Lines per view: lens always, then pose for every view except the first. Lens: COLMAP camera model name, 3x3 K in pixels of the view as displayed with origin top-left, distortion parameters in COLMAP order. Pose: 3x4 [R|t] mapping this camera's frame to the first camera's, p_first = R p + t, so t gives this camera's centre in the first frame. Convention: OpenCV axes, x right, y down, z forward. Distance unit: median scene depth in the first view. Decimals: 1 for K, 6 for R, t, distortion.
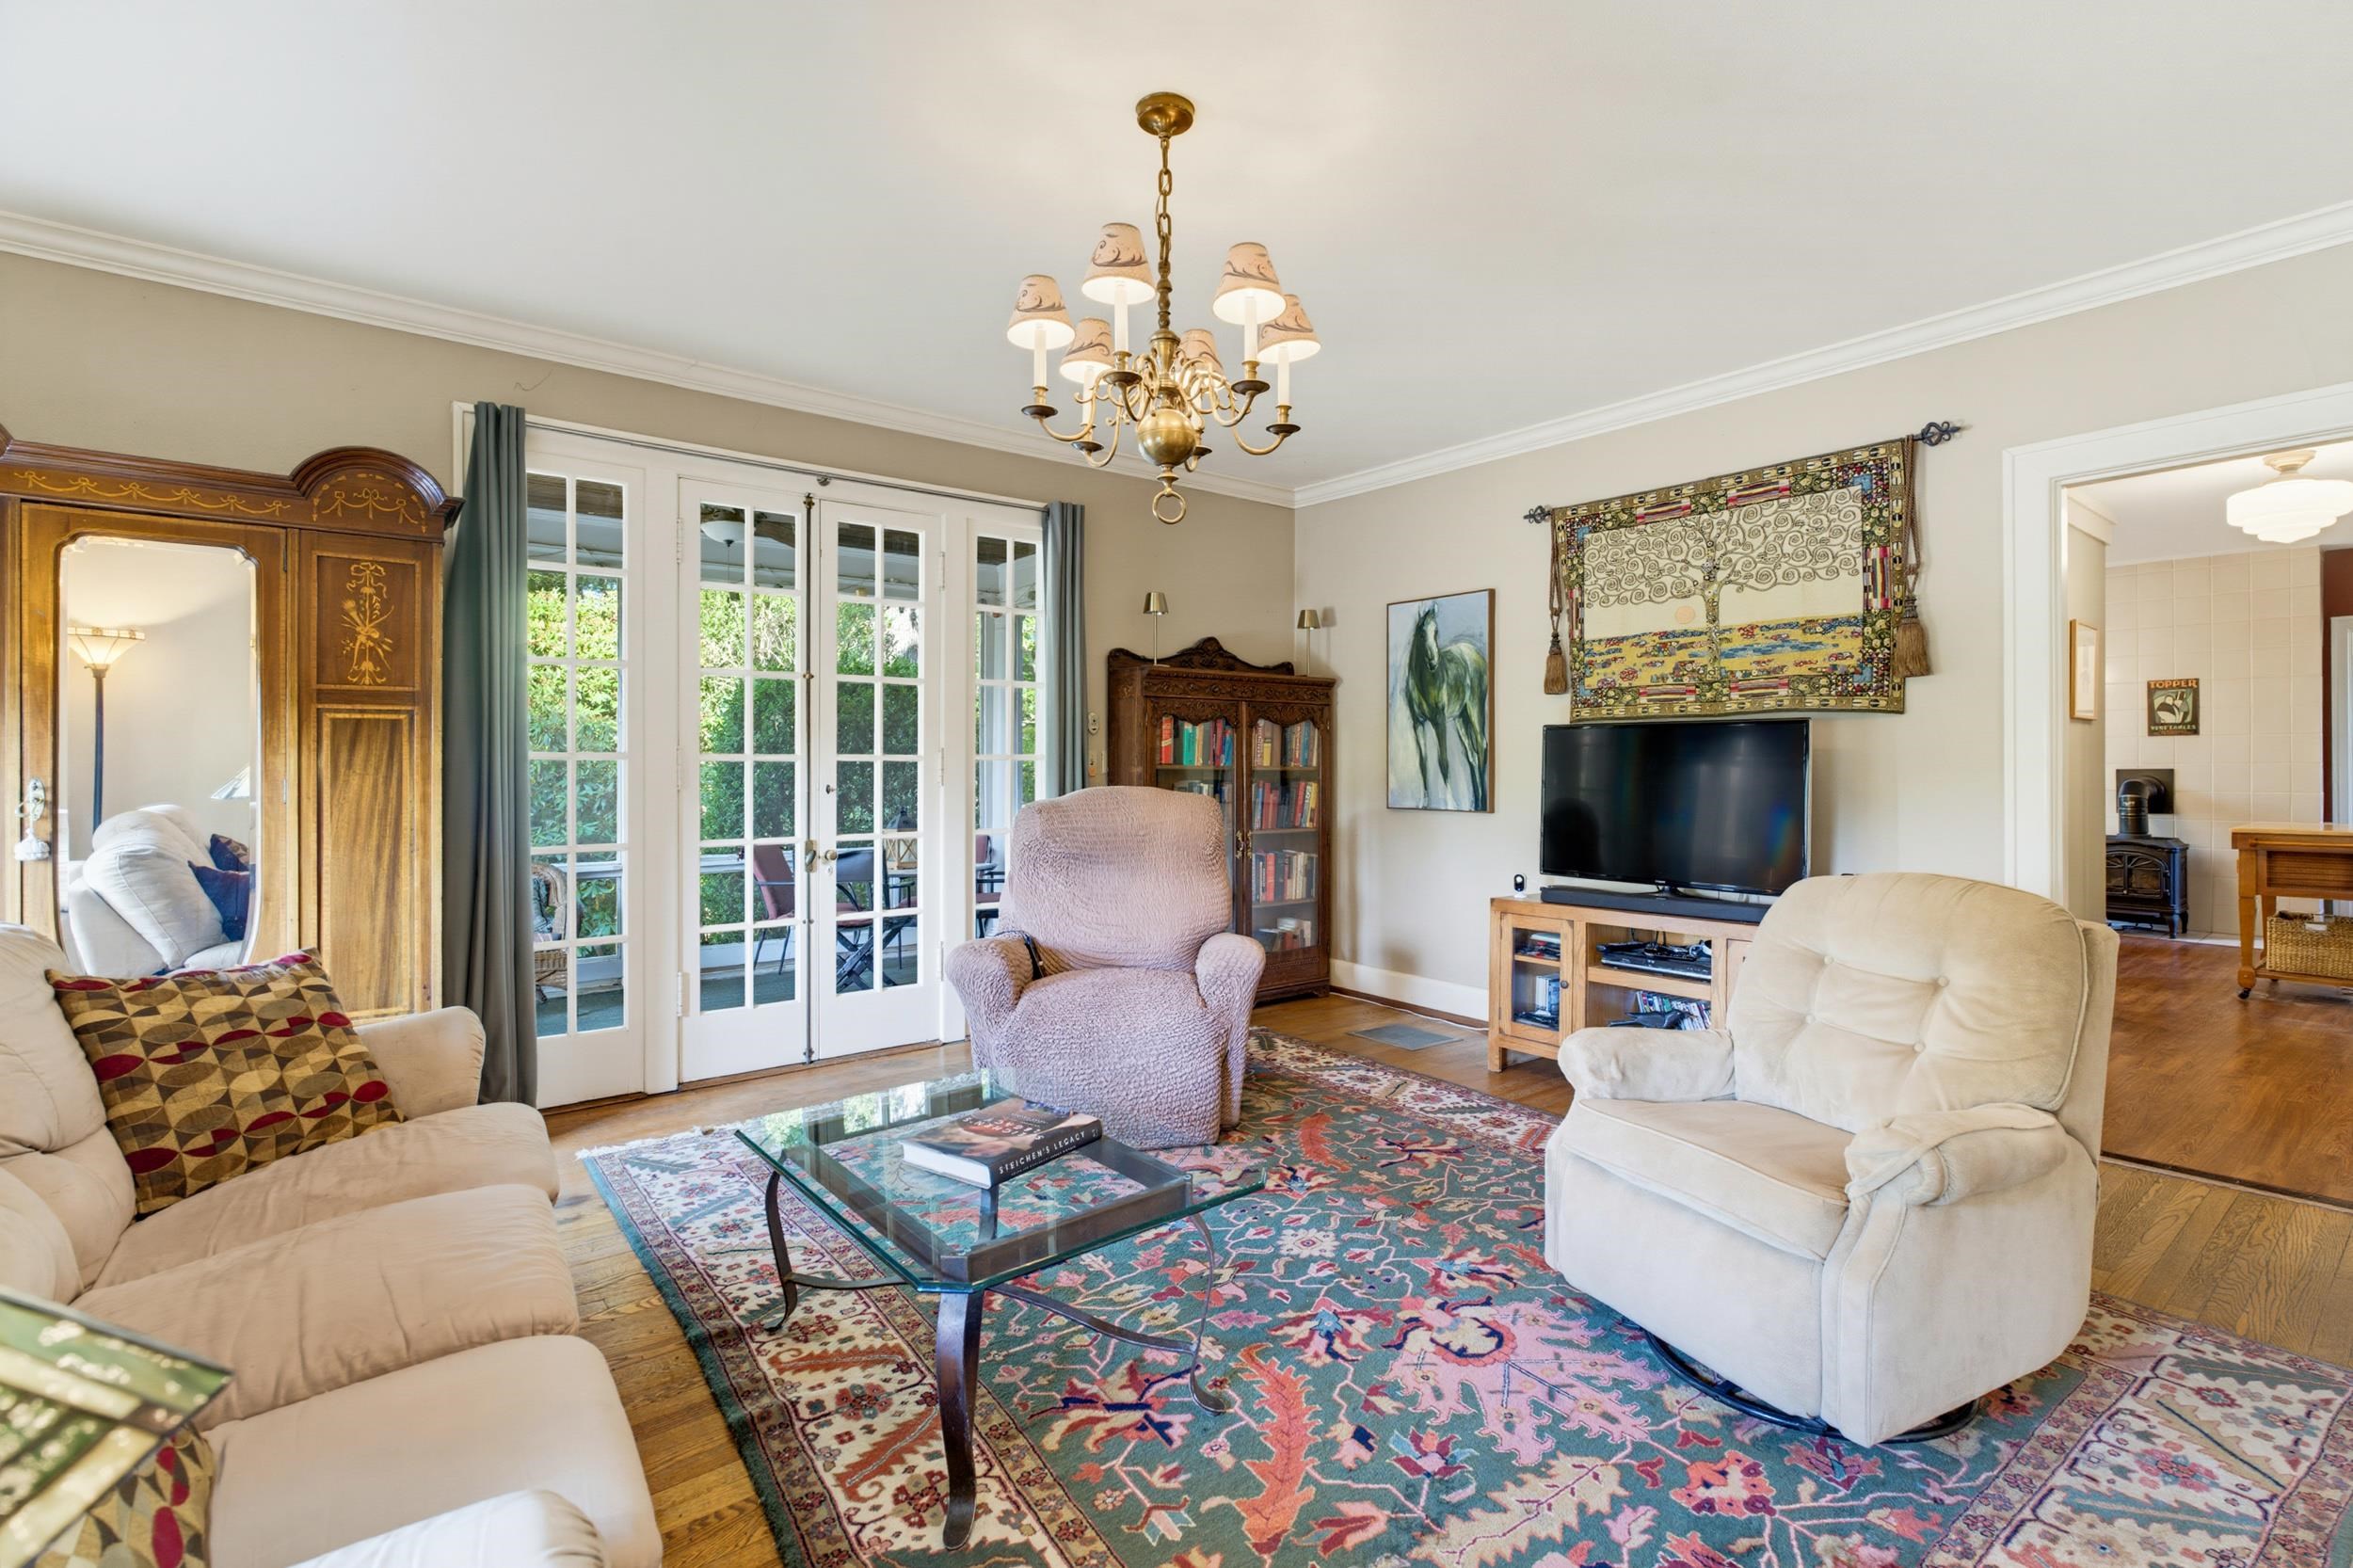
lens RADIAL K [[1086.7, 0, 1228.0], [0, 1086.7, 770.2], [0, 0, 1]] dist [-0.020001, 0.006141]
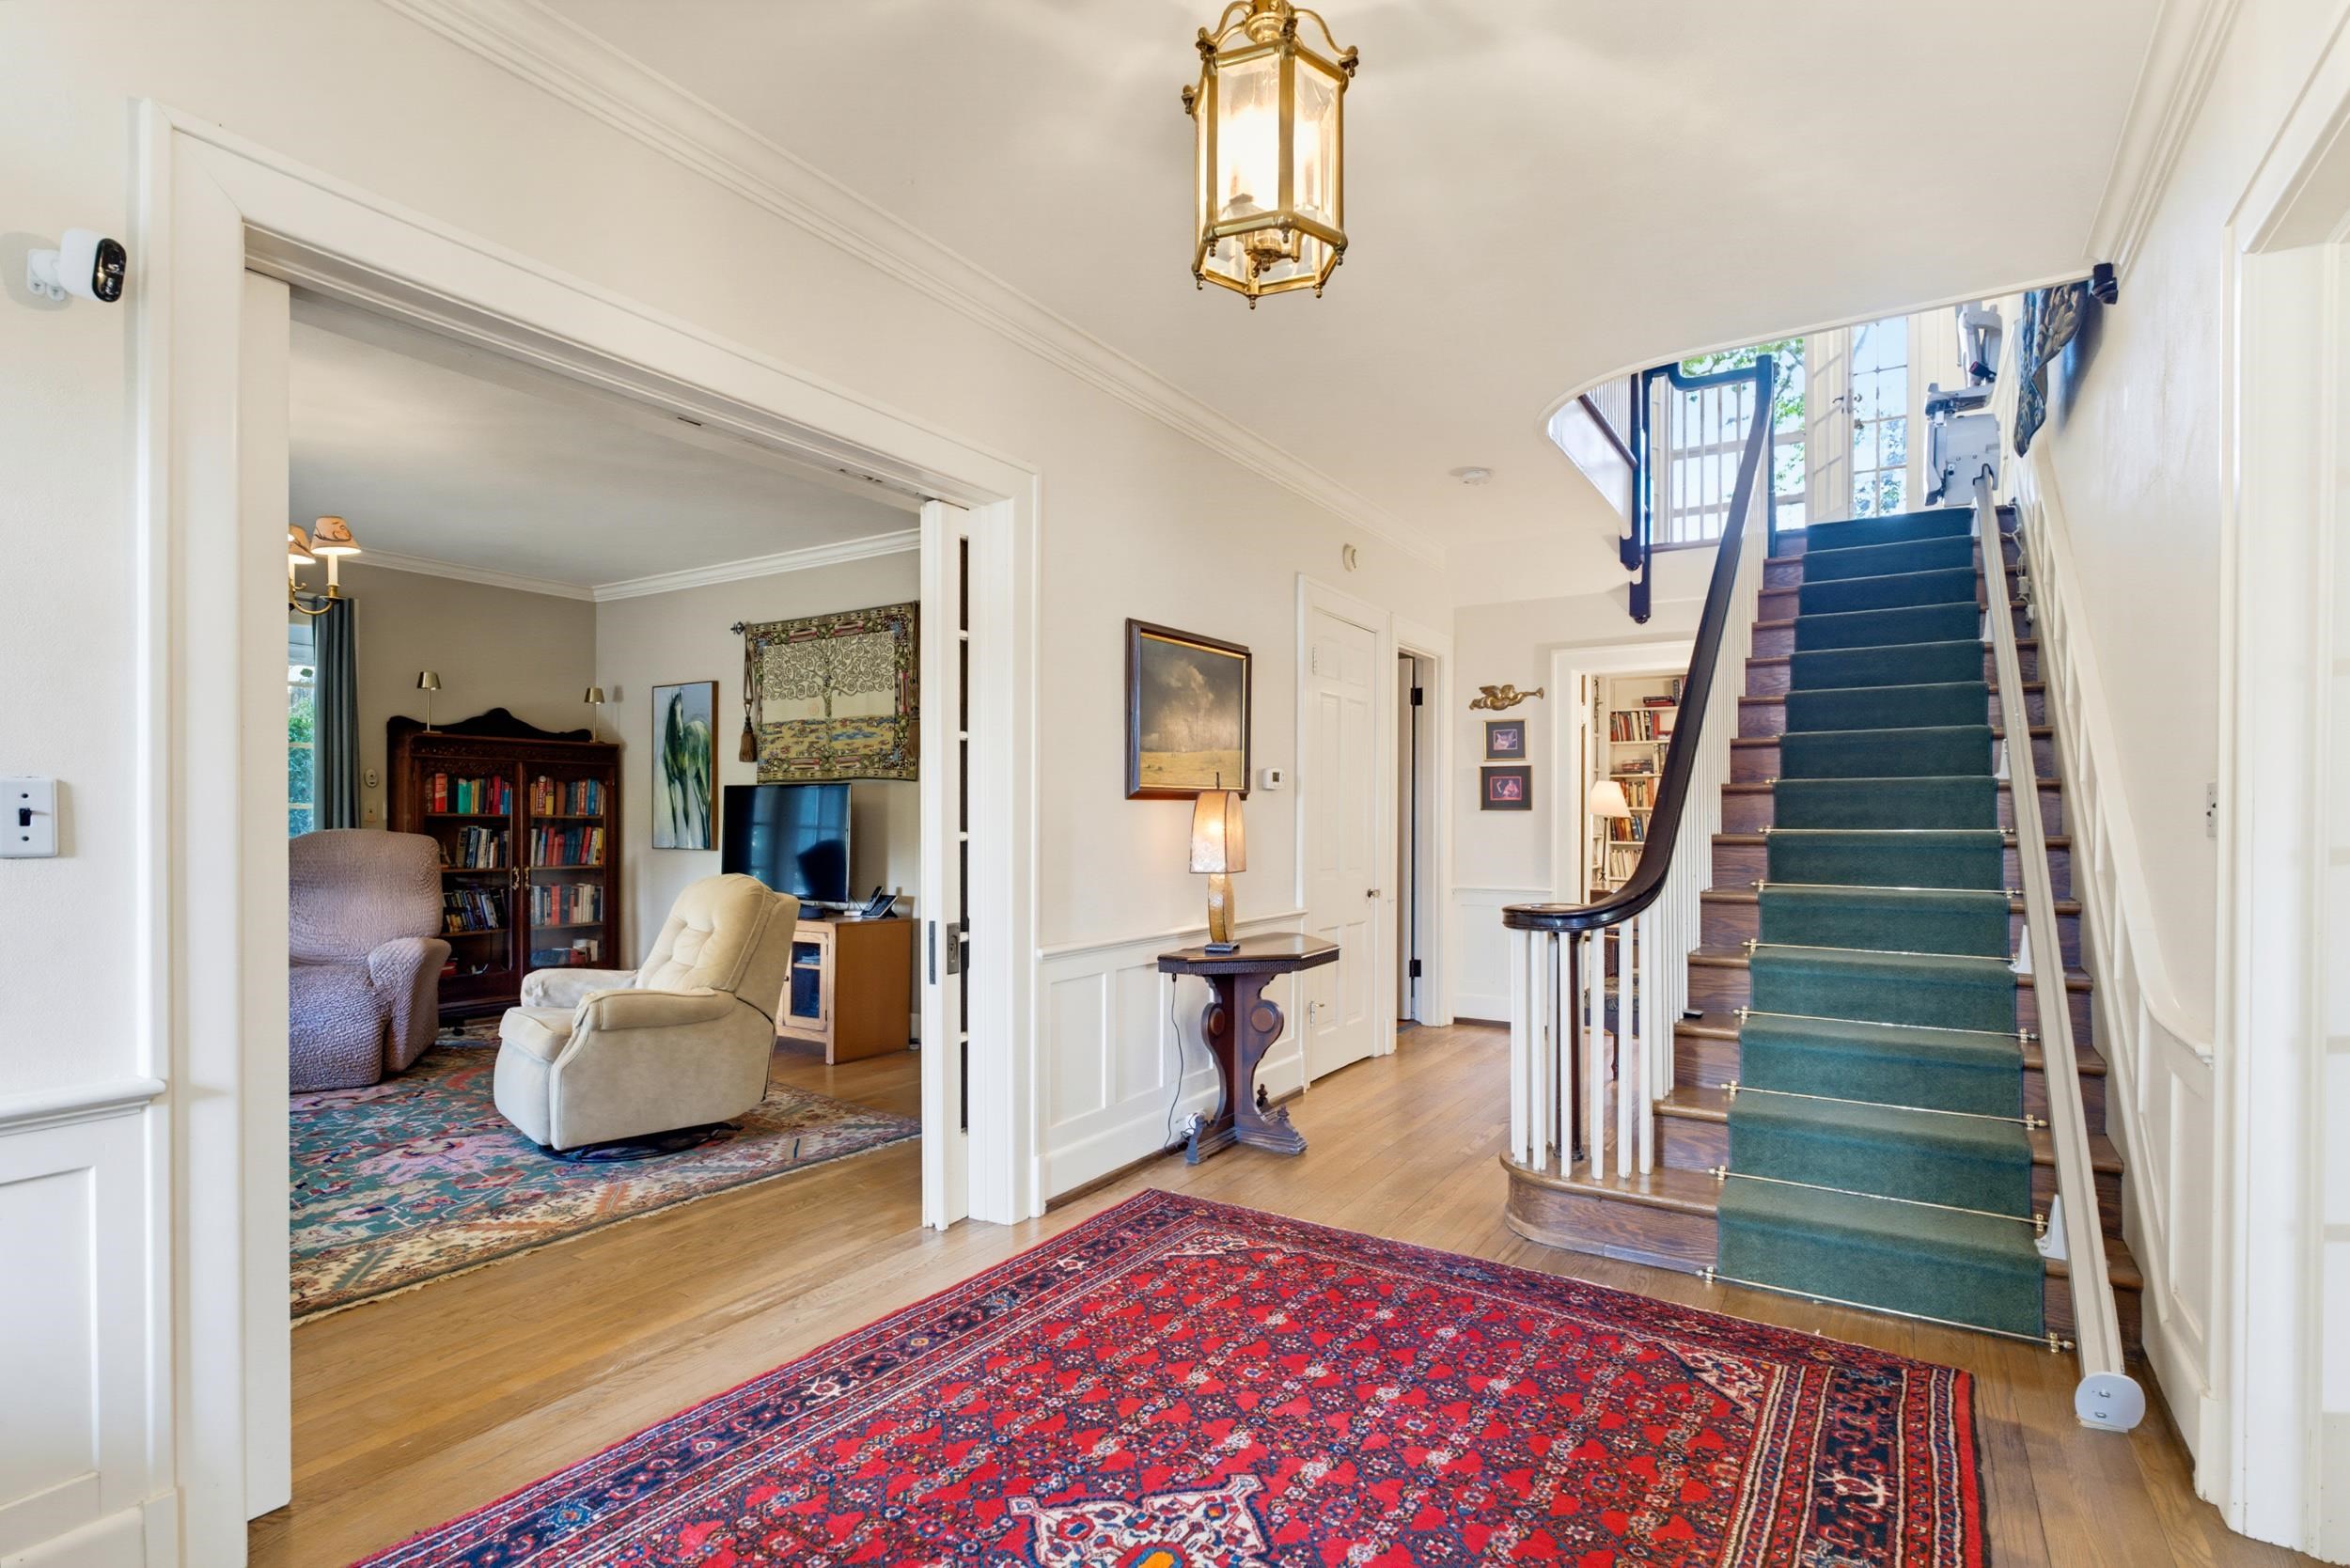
lens RADIAL K [[1105.6, 0, 1180.7], [0, 1105.6, 830.9], [0, 0, 1]] dist [-0.017564, 0.004836]
pose [[0.948832, -0.001395, 0.315778, 0.404294], [-0.001416, 0.999961, 0.008673, 0.003462], [-0.315778, -0.008676, 0.948793, -0.510819]]
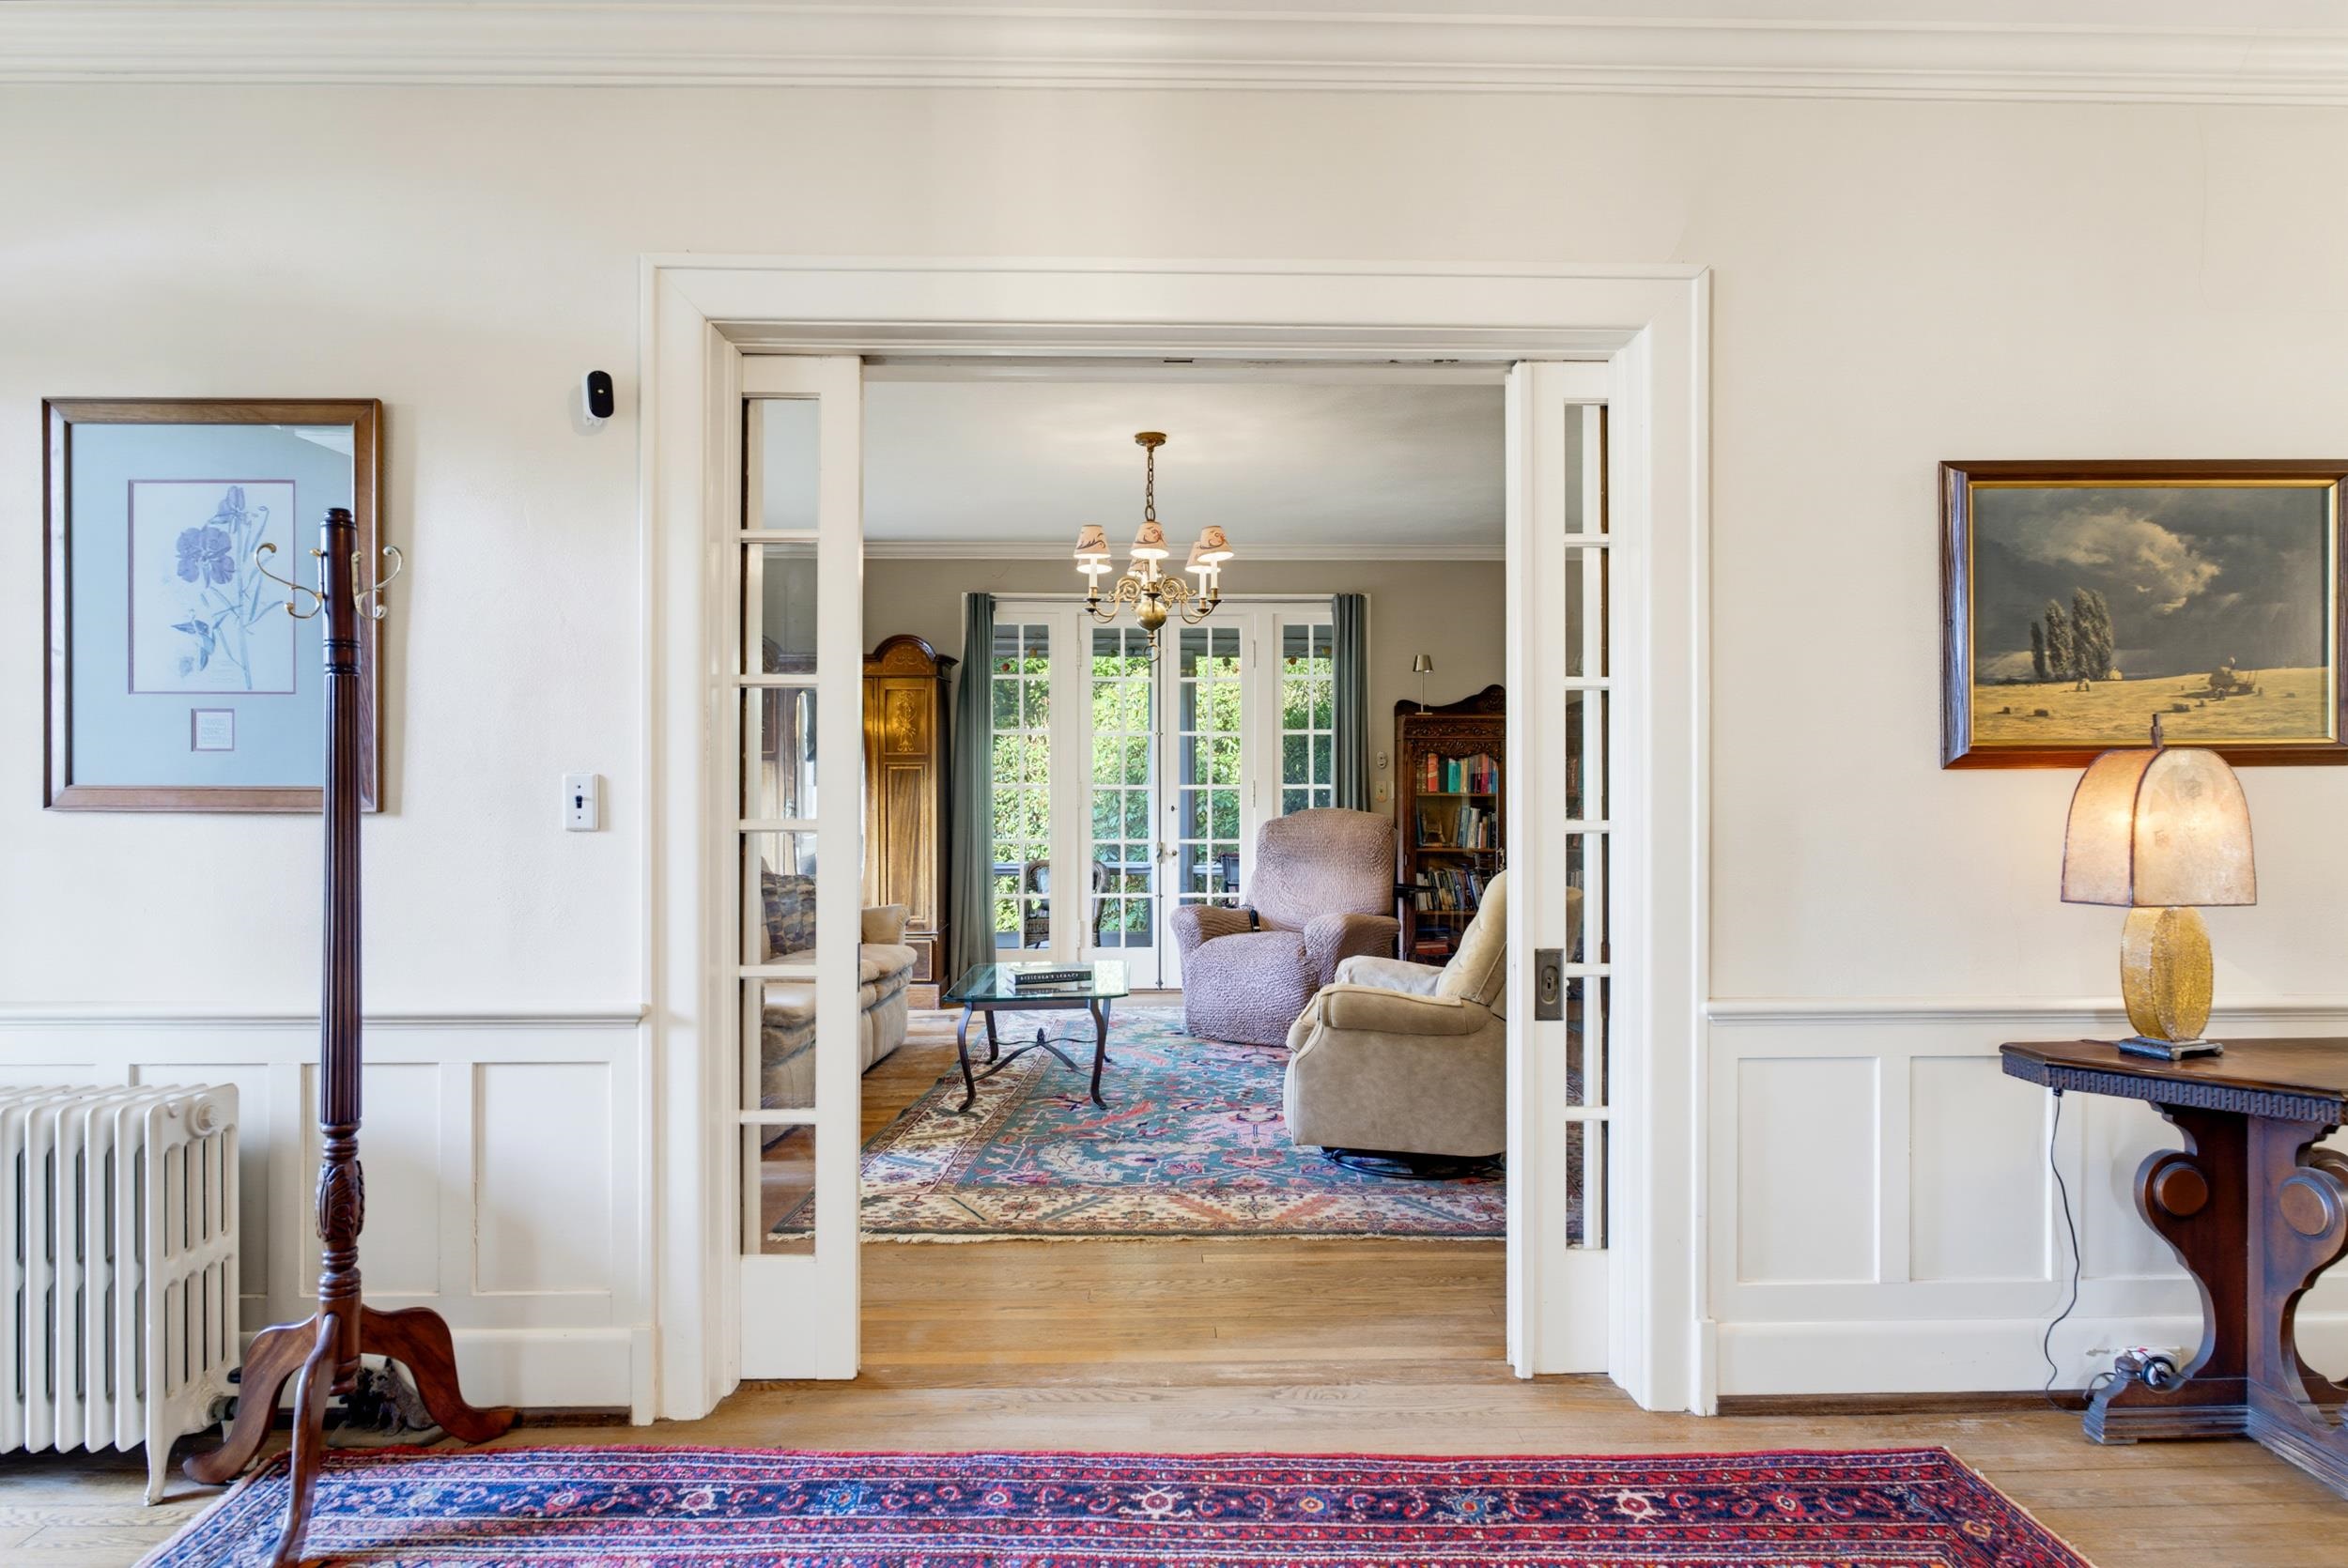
lens RADIAL K [[1244.5, 0, 1194.4], [0, 1244.5, 790.5], [0, 0, 1]] dist [-0.013898, 0.004115]
pose [[0.792726, -0.000915, -0.609578, 0.699980], [-0.002405, 0.999986, -0.004628, -0.000346], [0.609574, 0.005135, 0.792713, -0.344749]]
